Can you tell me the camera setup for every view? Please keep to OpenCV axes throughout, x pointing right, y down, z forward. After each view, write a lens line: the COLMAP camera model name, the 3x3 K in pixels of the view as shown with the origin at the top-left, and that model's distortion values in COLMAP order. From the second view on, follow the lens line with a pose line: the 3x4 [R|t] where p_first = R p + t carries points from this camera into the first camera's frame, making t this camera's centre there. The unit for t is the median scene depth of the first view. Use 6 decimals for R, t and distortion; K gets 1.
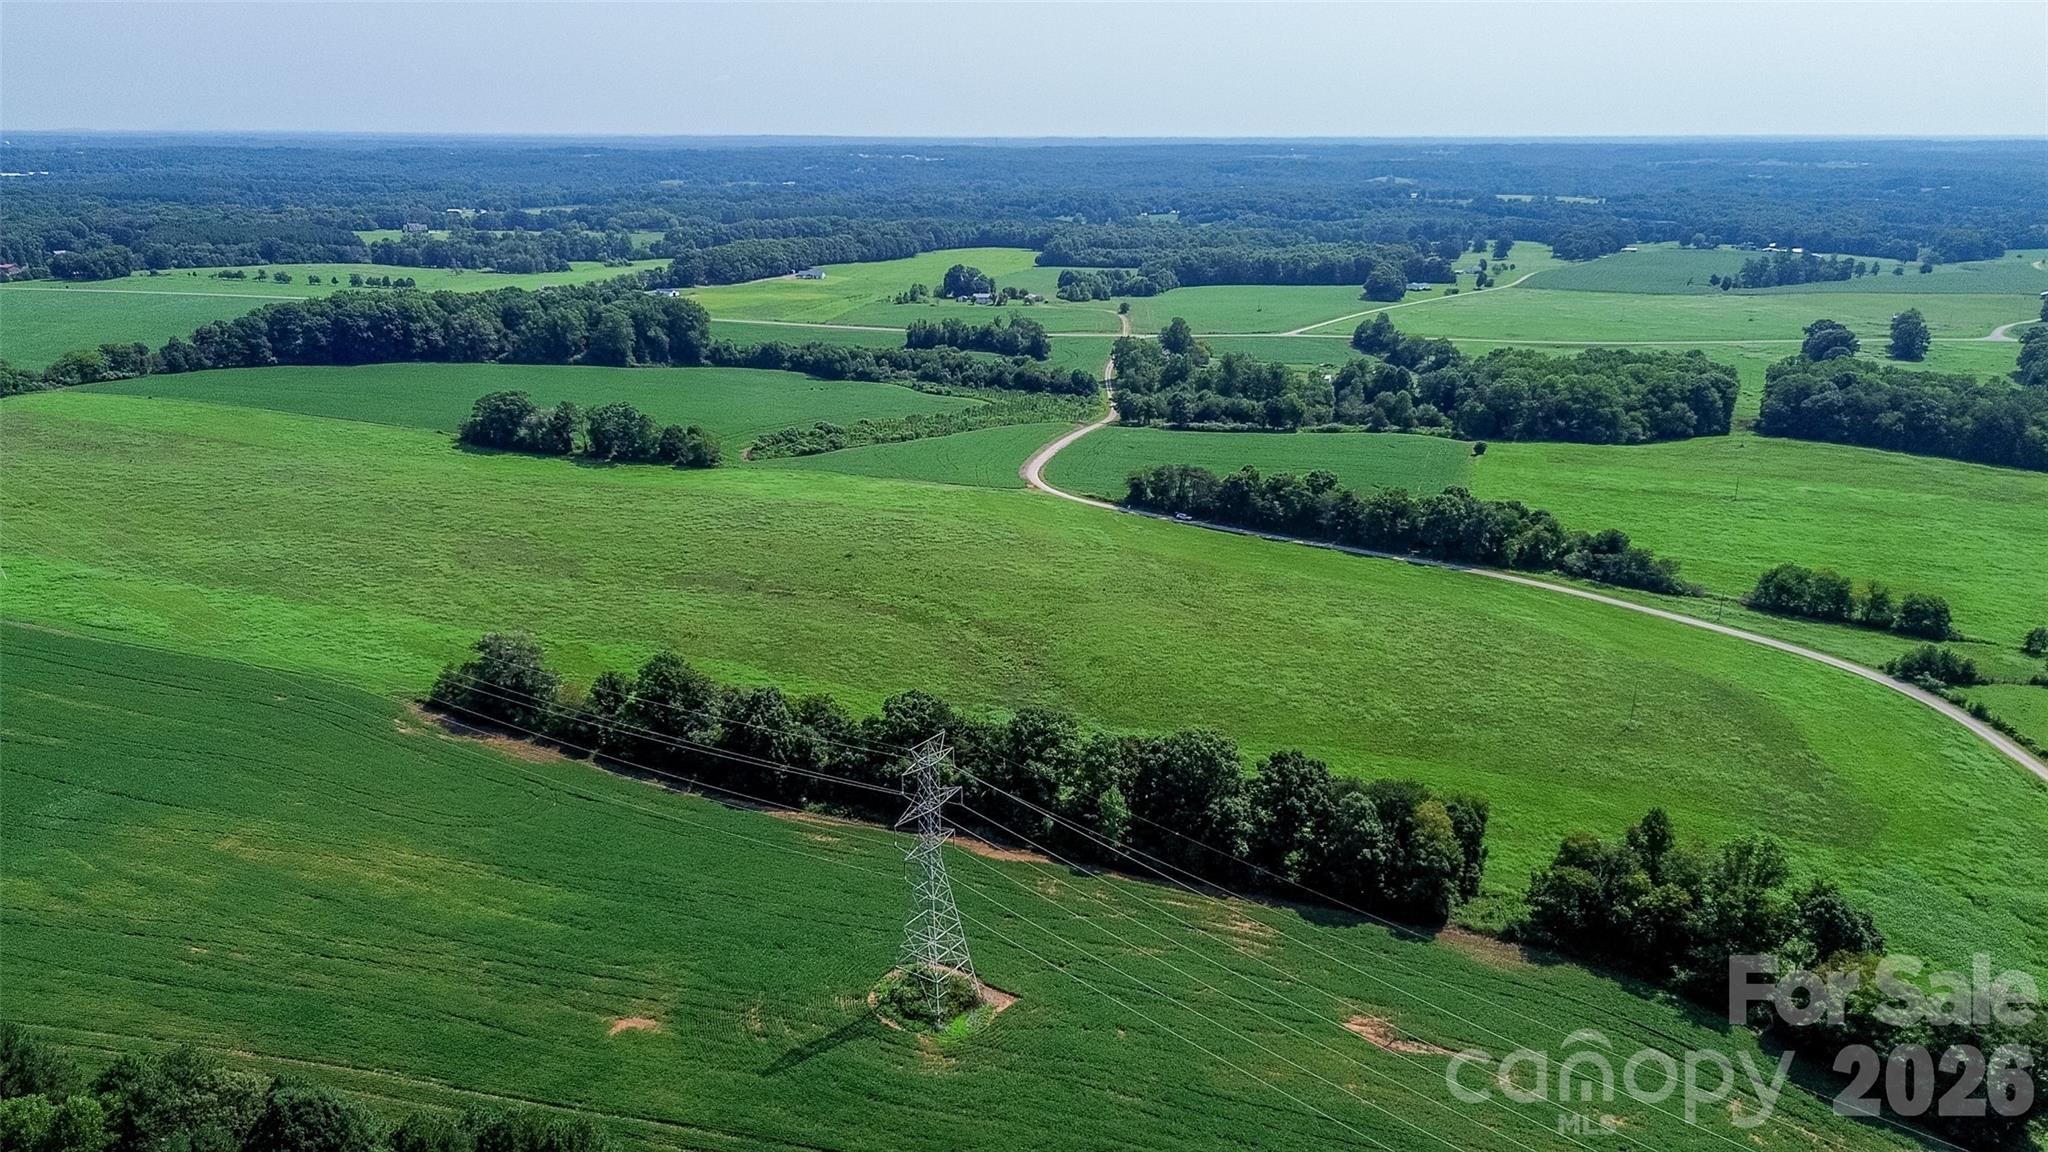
lens RADIAL K [[1450.5, 0, 1029.5], [0, 1450.5, 583.3], [0, 0, 1]] dist [0.057564, -0.052677]
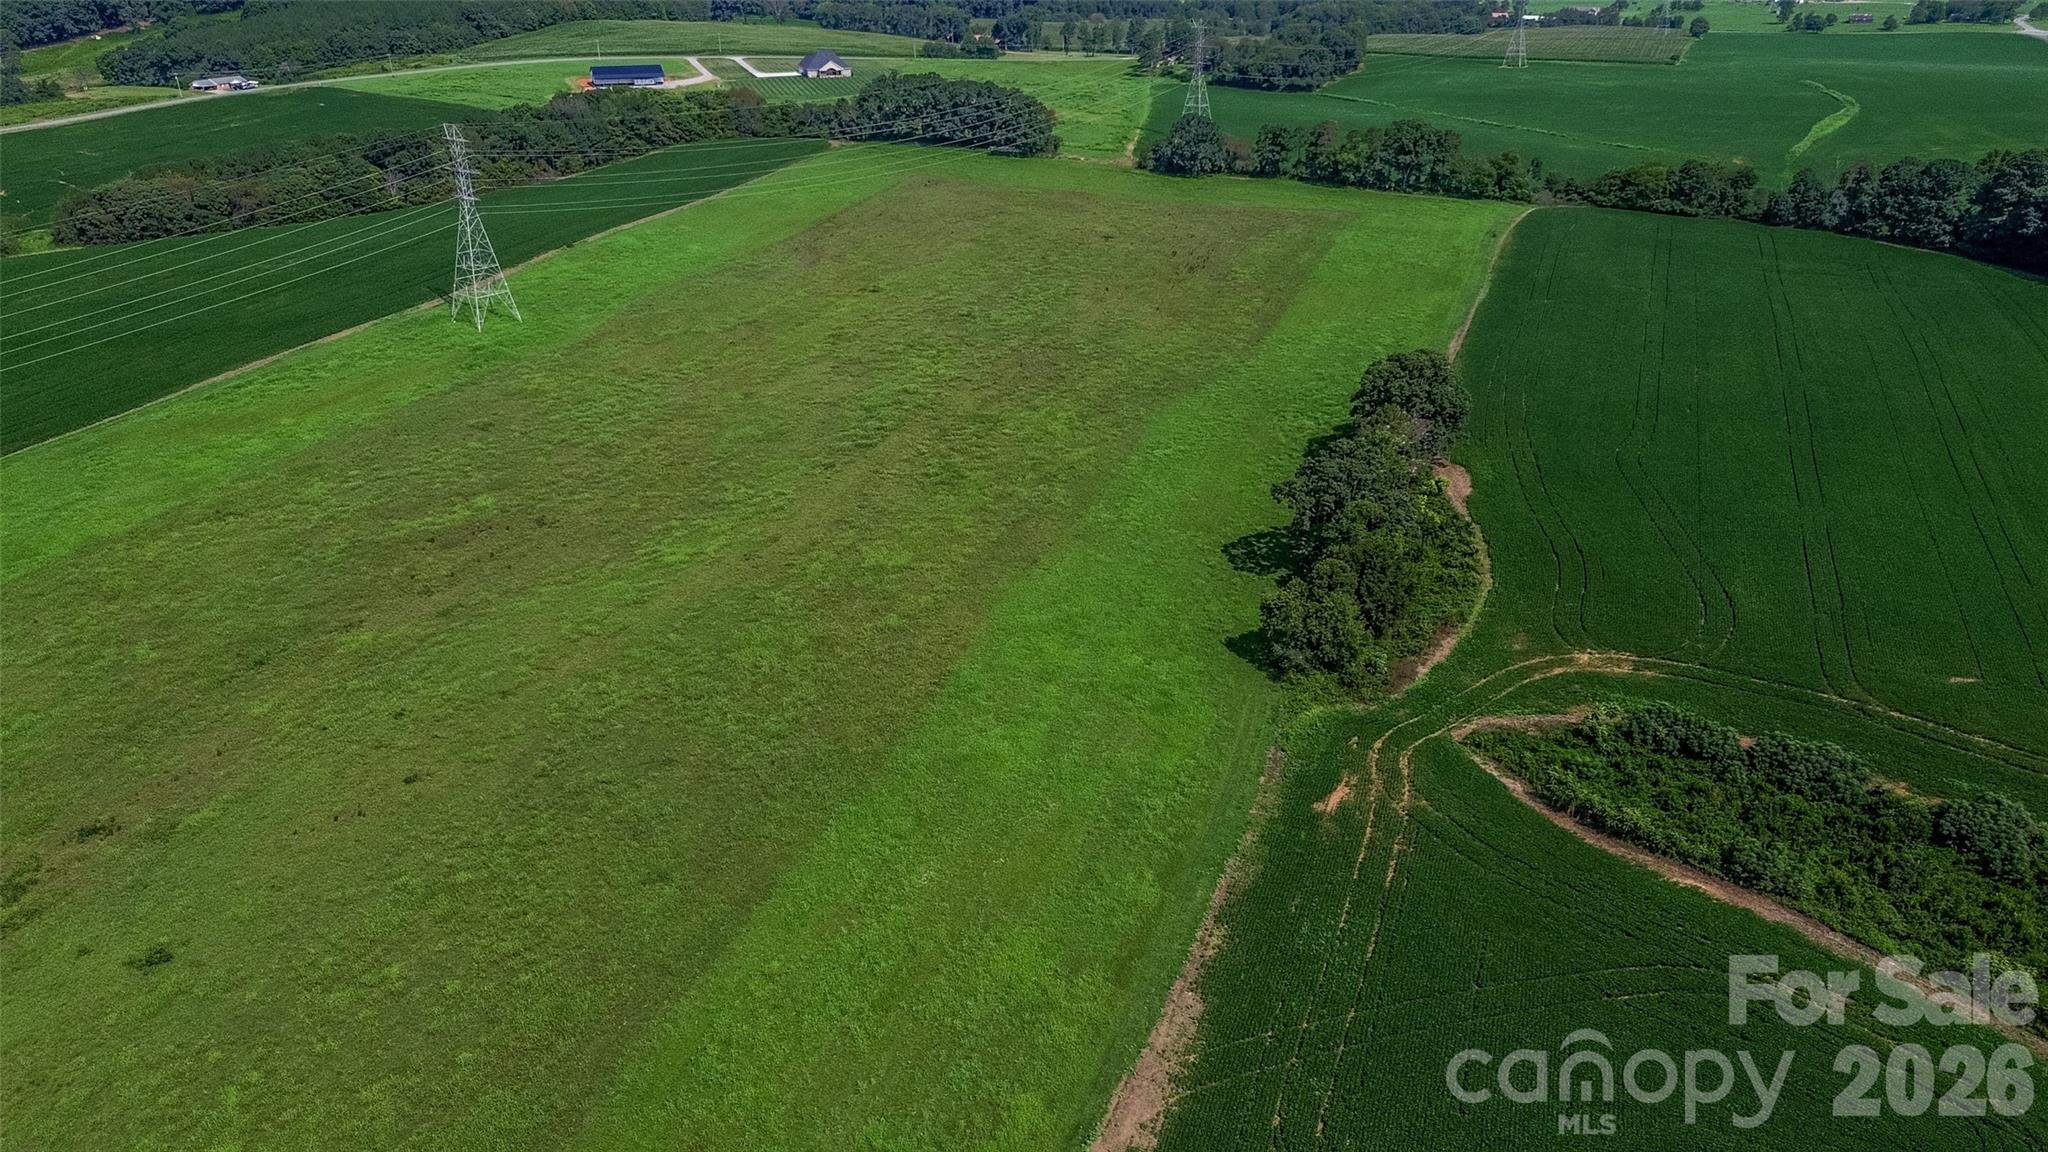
lens RADIAL K [[1450.5, 0, 1029.6], [0, 1450.5, 578.4], [0, 0, 1]] dist [0.057564, -0.052677]
pose [[-0.048705, 0.417125, -0.907543, 0.094695], [-0.294975, 0.862087, 0.412062, -0.200051], [0.954263, 0.287772, 0.081054, 0.761614]]
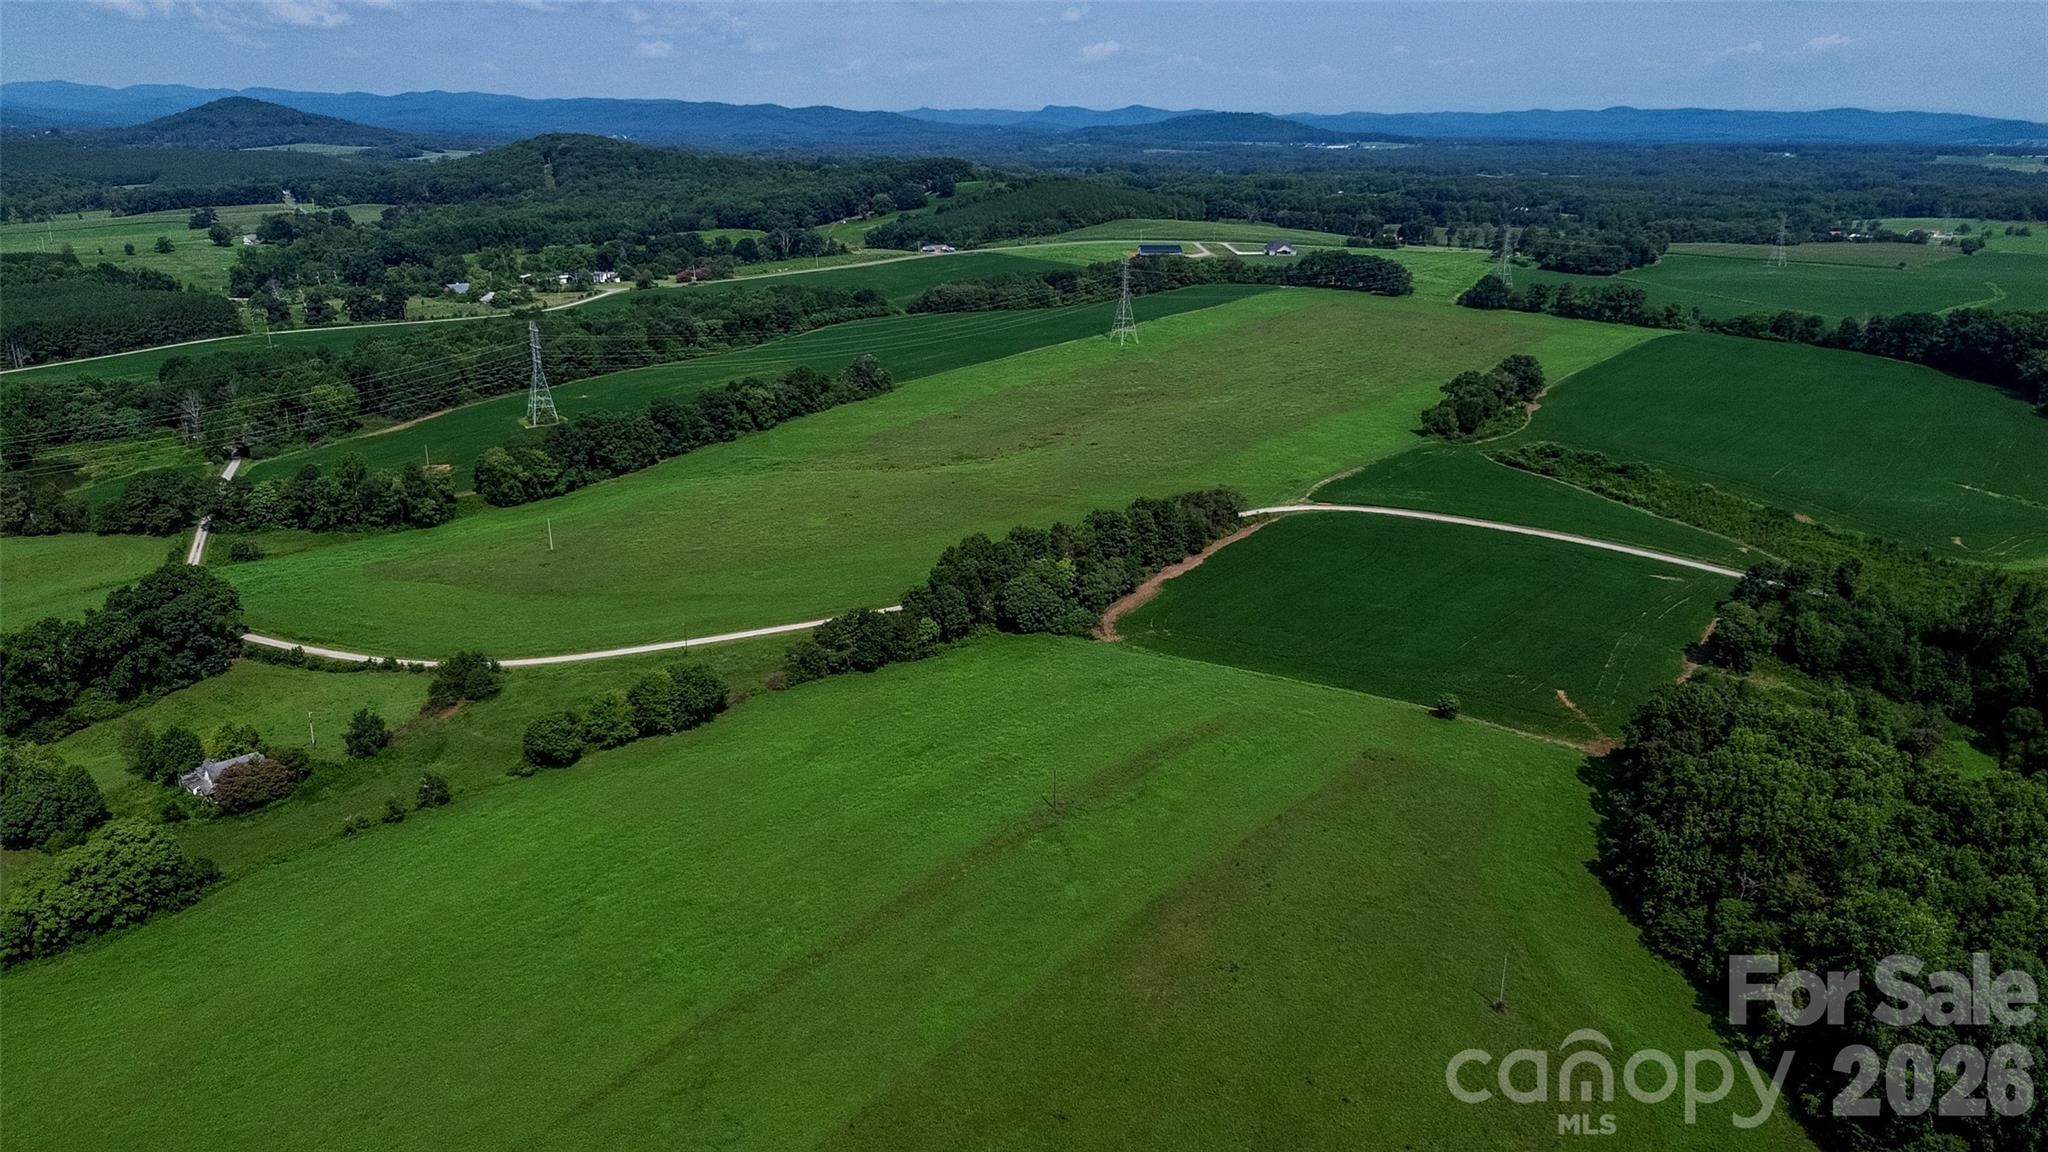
lens RADIAL K [[1450.5, 0, 1027.1], [0, 1450.5, 582.4], [0, 0, 1]] dist [0.057564, -0.052677]
pose [[-0.336689, 0.281666, -0.898502, 0.753101], [-0.287508, 0.877893, 0.382941, -0.267098], [0.896649, 0.387258, -0.214596, 0.853579]]
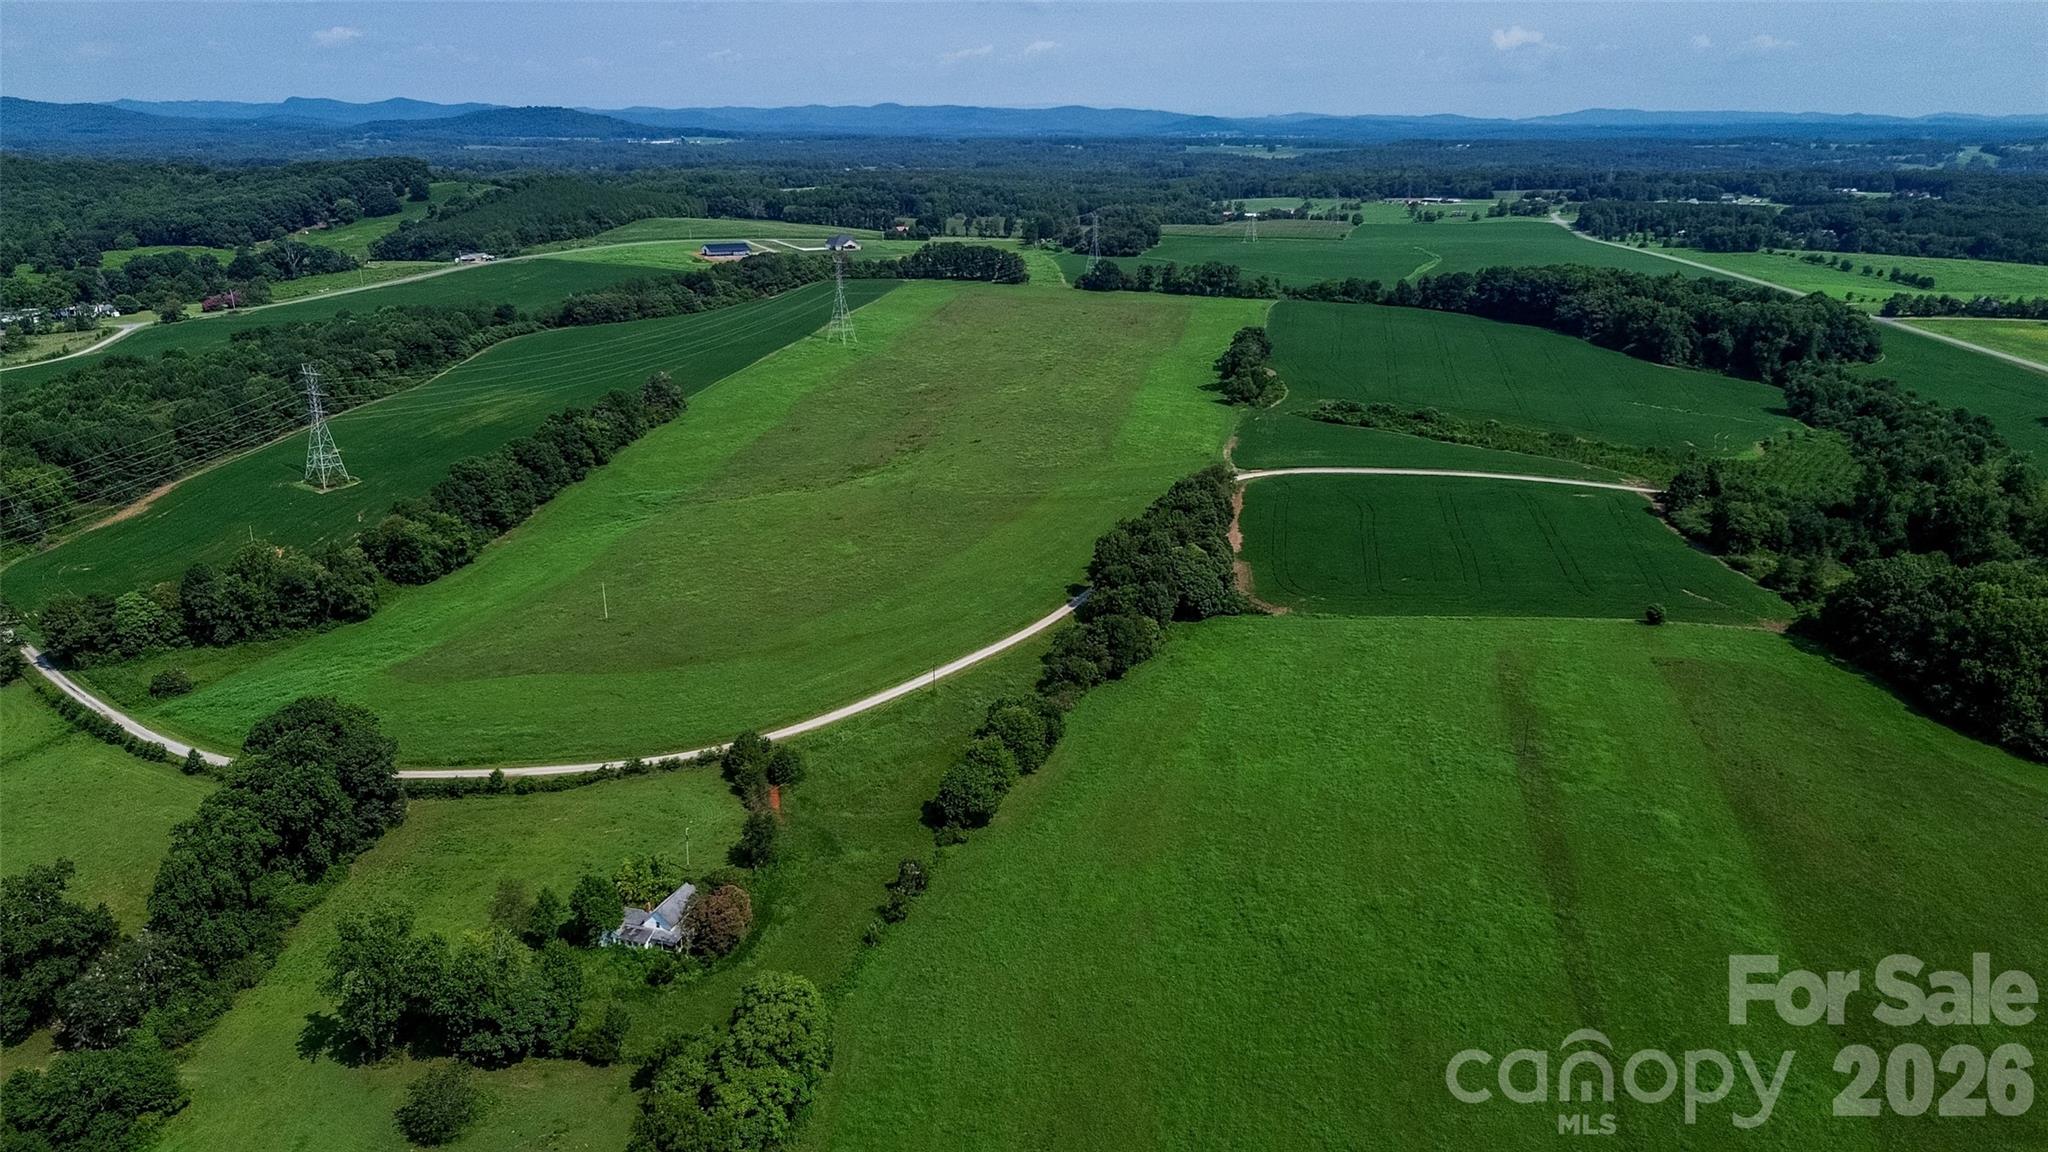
lens RADIAL K [[1450.5, 0, 1026.6], [0, 1450.5, 582.2], [0, 0, 1]] dist [0.057564, -0.052677]
pose [[0.126666, 0.300382, -0.945371, 0.785067], [-0.296237, 0.921010, 0.252950, -0.166814], [0.946678, 0.248013, 0.205645, 0.534710]]
